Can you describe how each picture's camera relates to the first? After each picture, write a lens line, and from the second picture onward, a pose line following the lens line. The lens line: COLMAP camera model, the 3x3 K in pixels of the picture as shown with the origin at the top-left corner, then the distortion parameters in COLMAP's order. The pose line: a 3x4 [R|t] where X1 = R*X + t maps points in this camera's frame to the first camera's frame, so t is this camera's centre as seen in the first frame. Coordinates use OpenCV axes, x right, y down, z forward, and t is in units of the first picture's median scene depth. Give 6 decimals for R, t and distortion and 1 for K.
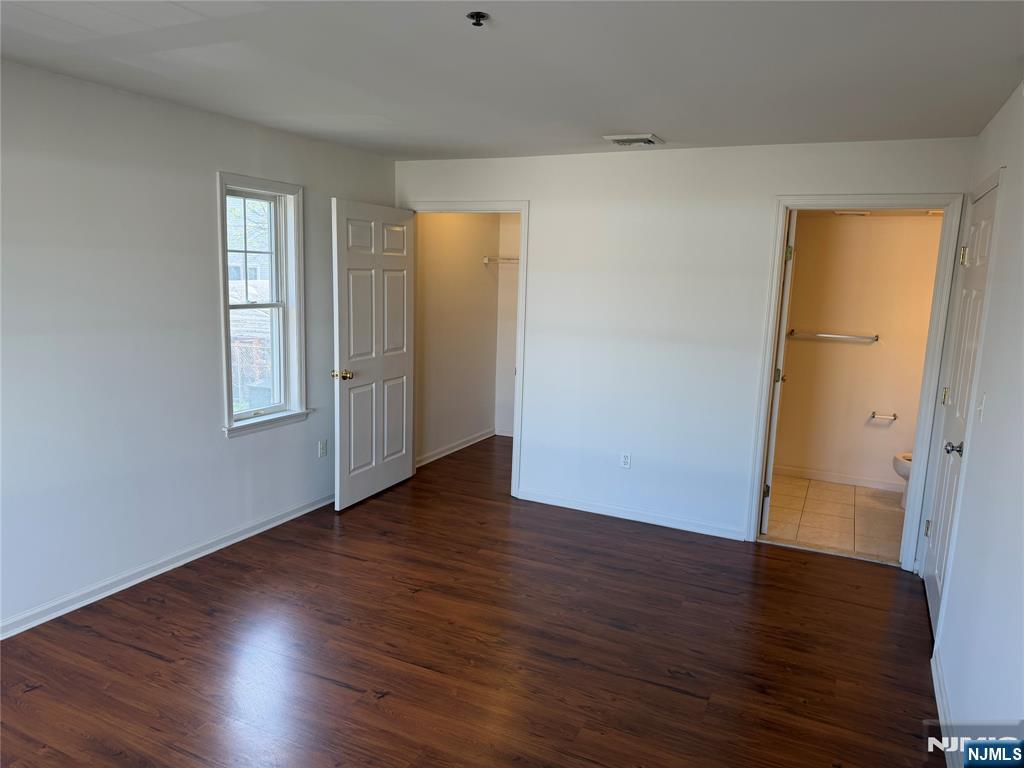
lens RADIAL K [[716.9, 0, 512.0], [0, 716.9, 384.0], [0, 0, 1]] dist [0.125537, -0.220028]
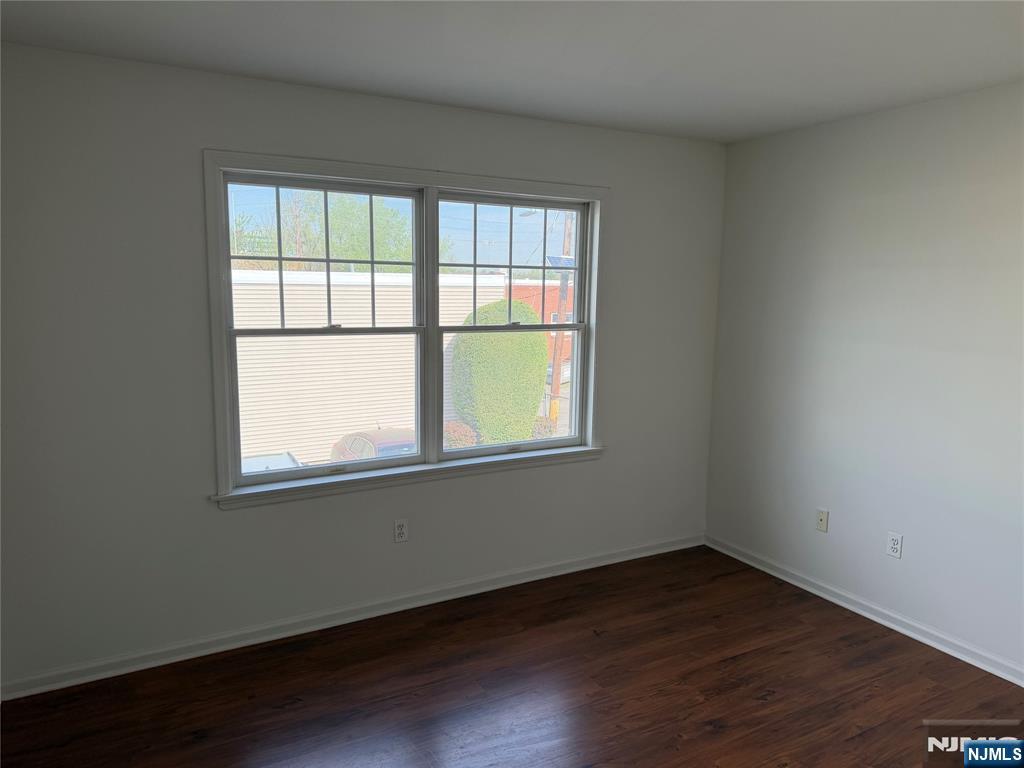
lens RADIAL K [[716.9, 0, 512.0], [0, 716.9, 384.0], [0, 0, 1]] dist [0.125537, -0.220028]
pose [[0.823695, 0.063546, -0.563461, 0.135704], [-0.077757, 0.996972, -0.001232, -0.038126], [0.561676, 0.044828, 0.826142, 0.282456]]
